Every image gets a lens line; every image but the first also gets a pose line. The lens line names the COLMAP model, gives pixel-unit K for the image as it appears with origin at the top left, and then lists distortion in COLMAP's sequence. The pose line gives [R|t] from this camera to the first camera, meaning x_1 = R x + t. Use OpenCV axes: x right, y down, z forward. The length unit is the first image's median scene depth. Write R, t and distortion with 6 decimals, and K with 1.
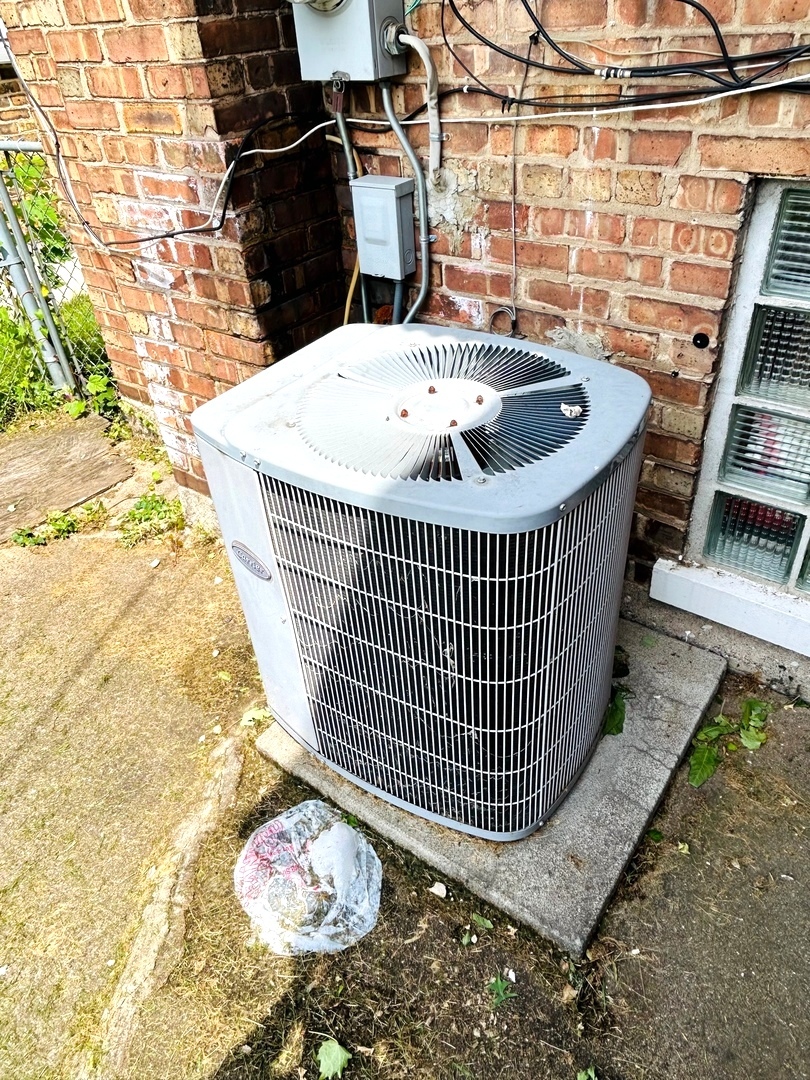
lens RADIAL K [[744.7, 0, 405.2], [0, 744.7, 536.7], [0, 0, 1]] dist [-0.007406, -0.001681]
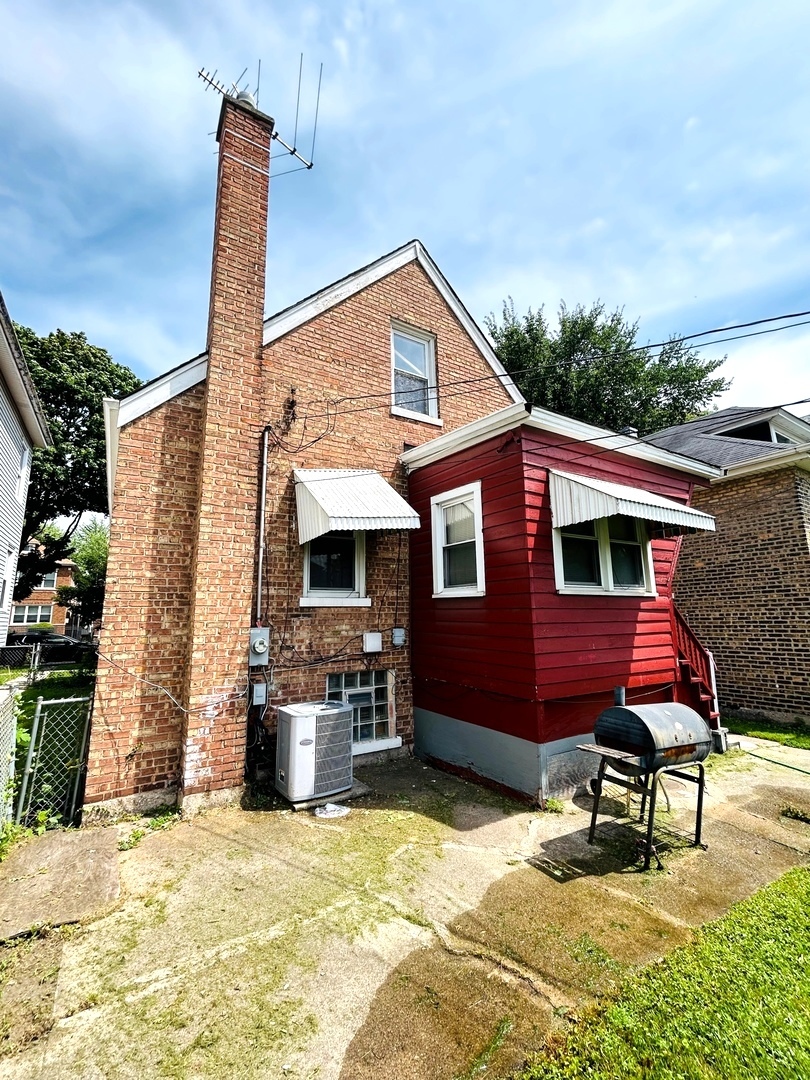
lens RADIAL K [[435.5, 0, 403.6], [0, 435.5, 538.7], [0, 0, 1]] dist [0.000621, 0.000024]
pose [[0.373680, 0.222373, 0.900507, -2.351915], [0.543276, 0.734415, -0.406799, 0.467232], [-0.751807, 0.641237, 0.153626, -0.712104]]
